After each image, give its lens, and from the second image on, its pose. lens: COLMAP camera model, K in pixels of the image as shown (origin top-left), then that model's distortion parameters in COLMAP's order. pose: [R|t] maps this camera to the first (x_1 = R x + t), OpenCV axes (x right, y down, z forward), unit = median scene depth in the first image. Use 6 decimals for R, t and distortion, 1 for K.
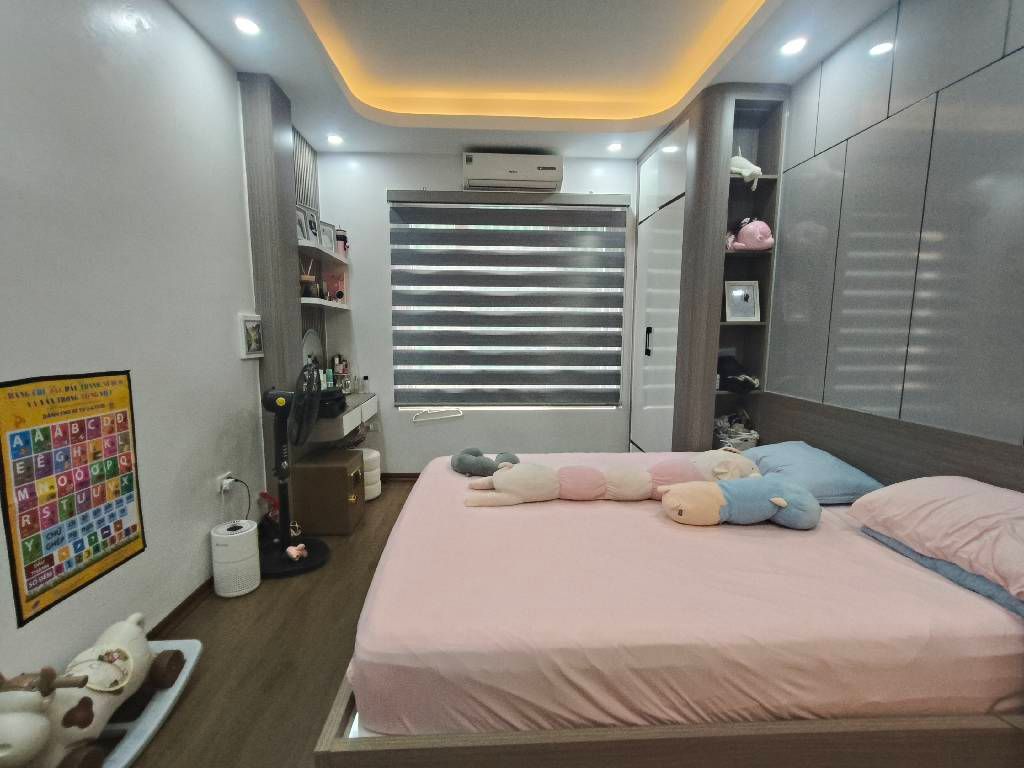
lens RADIAL K [[476.8, 0, 512.0], [0, 476.8, 384.0], [0, 0, 1]] dist [0.000127, -0.000035]
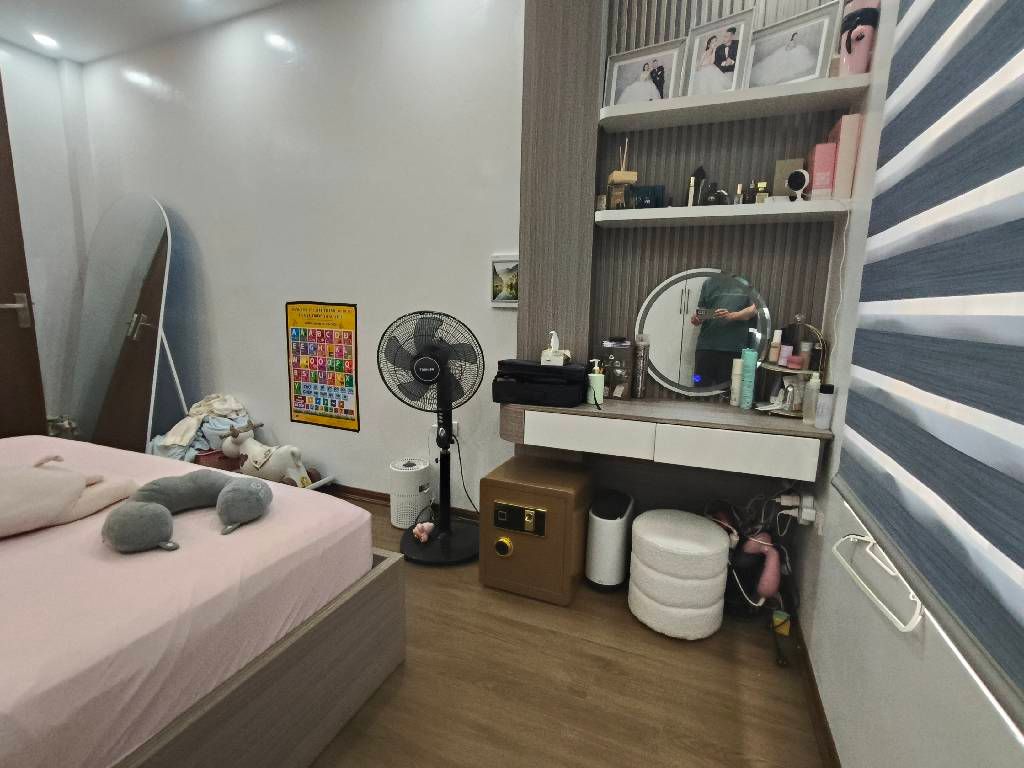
lens RADIAL K [[476.8, 0, 512.0], [0, 476.8, 384.0], [0, 0, 1]] dist [0.000127, -0.000035]
pose [[-0.416650, 0.127216, -0.900122, 0.354905], [-0.123048, 0.973155, 0.194495, -0.146403], [0.900701, 0.191794, -0.389811, 2.256999]]
